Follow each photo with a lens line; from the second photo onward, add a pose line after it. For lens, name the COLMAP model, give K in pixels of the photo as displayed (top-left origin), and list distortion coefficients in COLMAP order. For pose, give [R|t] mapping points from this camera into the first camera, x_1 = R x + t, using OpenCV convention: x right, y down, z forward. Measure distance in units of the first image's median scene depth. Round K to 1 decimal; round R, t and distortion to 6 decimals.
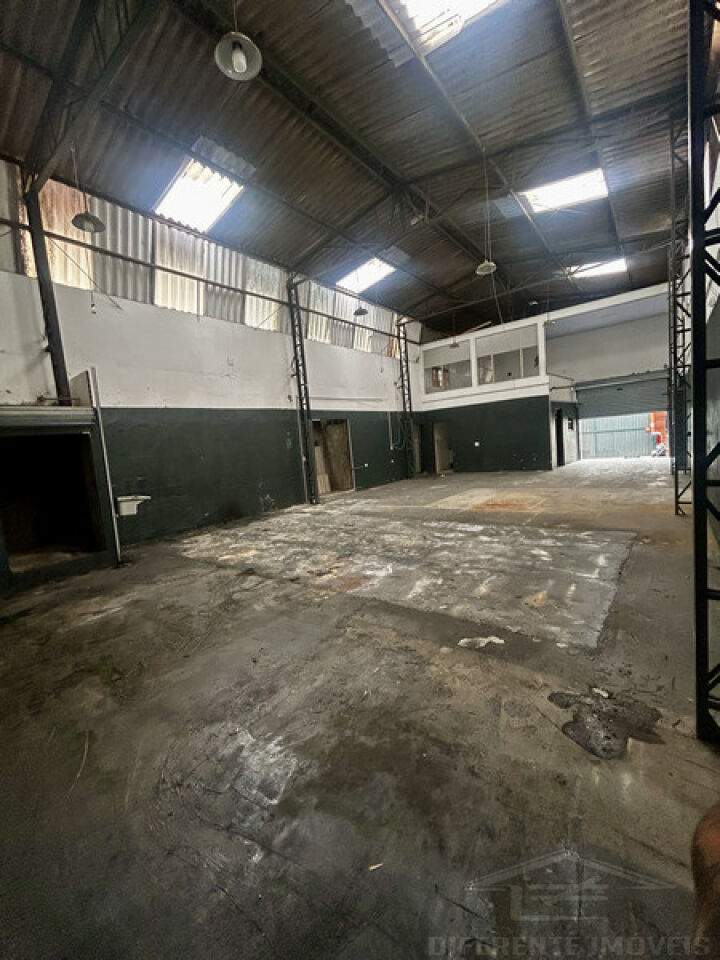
lens RADIAL K [[389.4, 0, 356.5], [0, 389.4, 479.3], [0, 0, 1]] dist [0.000712, -0.000273]
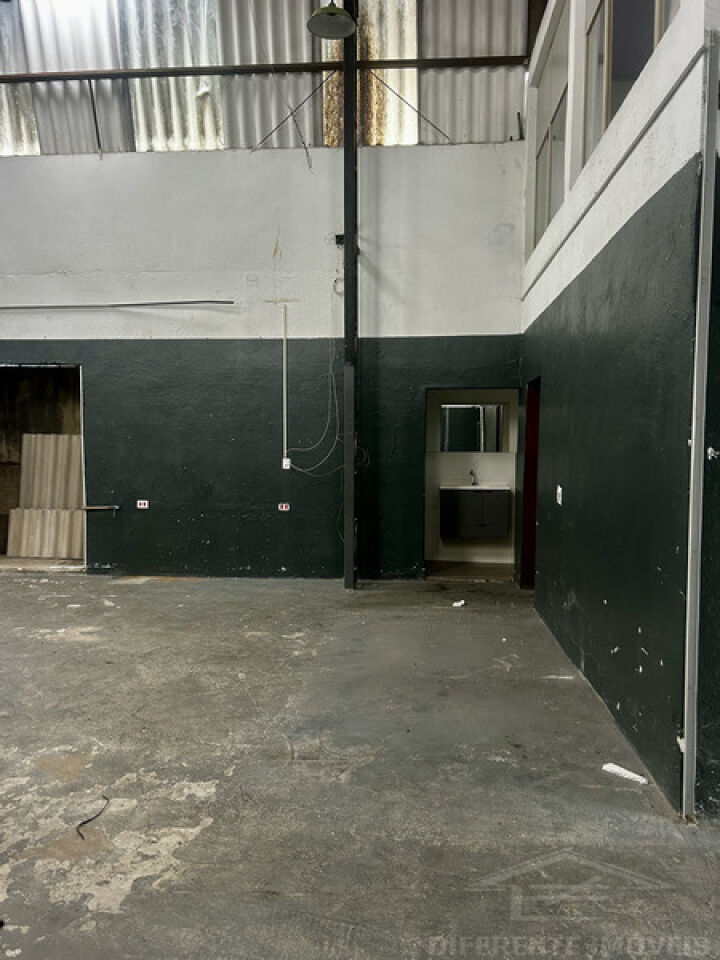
lens RADIAL K [[724.6, 0, 360.0], [0, 724.6, 480.0], [0, 0, 1]] dist [0.058772, -0.046010]
pose [[0.533387, 0.138634, -0.834433, 0.790720], [-0.128153, 0.988335, 0.082285, -0.162791], [0.836107, 0.063046, 0.544931, 1.008939]]
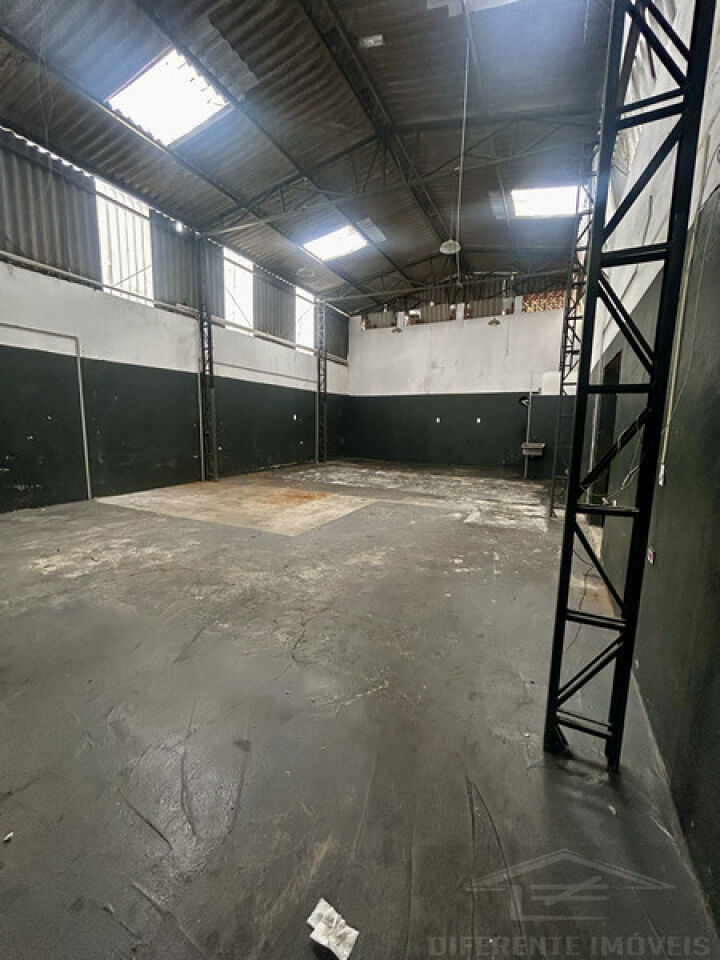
lens RADIAL K [[389.4, 0, 356.5], [0, 389.4, 479.3], [0, 0, 1]] dist [0.000712, -0.000273]
pose [[-0.974159, 0.105003, -0.199970, 0.324192], [0.053696, 0.967648, 0.246522, -0.166782], [0.219386, 0.229414, -0.948282, 1.513389]]
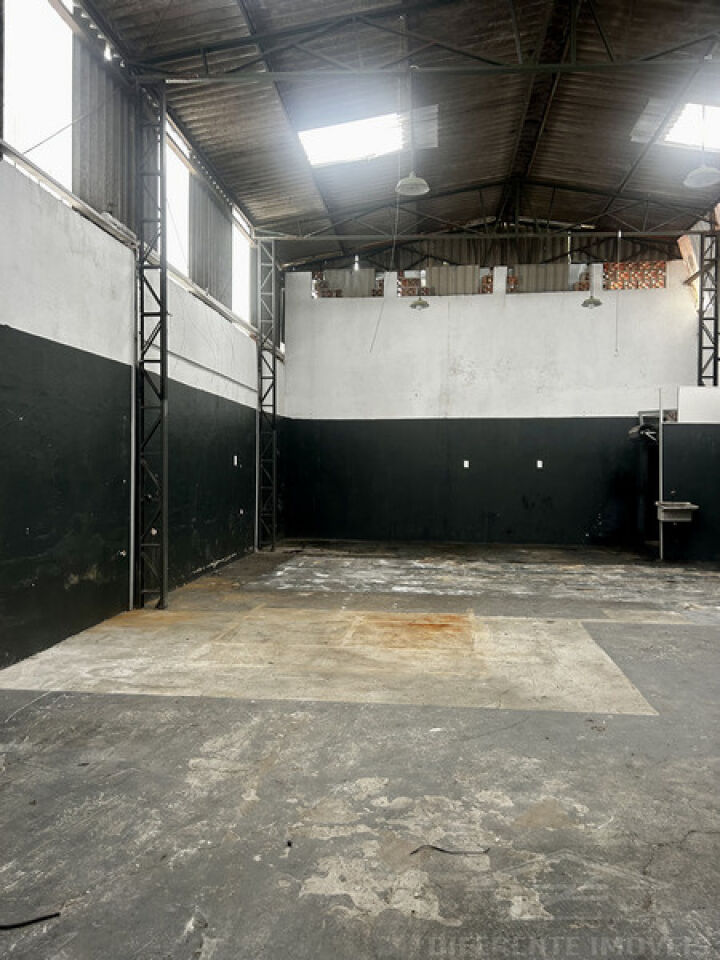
lens RADIAL K [[714.2, 0, 367.3], [0, 714.2, 479.5], [0, 0, 1]] dist [0.058428, -0.061620]
pose [[-0.835015, 0.092997, -0.542311, 0.685742], [0.021072, 0.990295, 0.137373, -0.182538], [0.549824, 0.103282, -0.828871, 1.286233]]
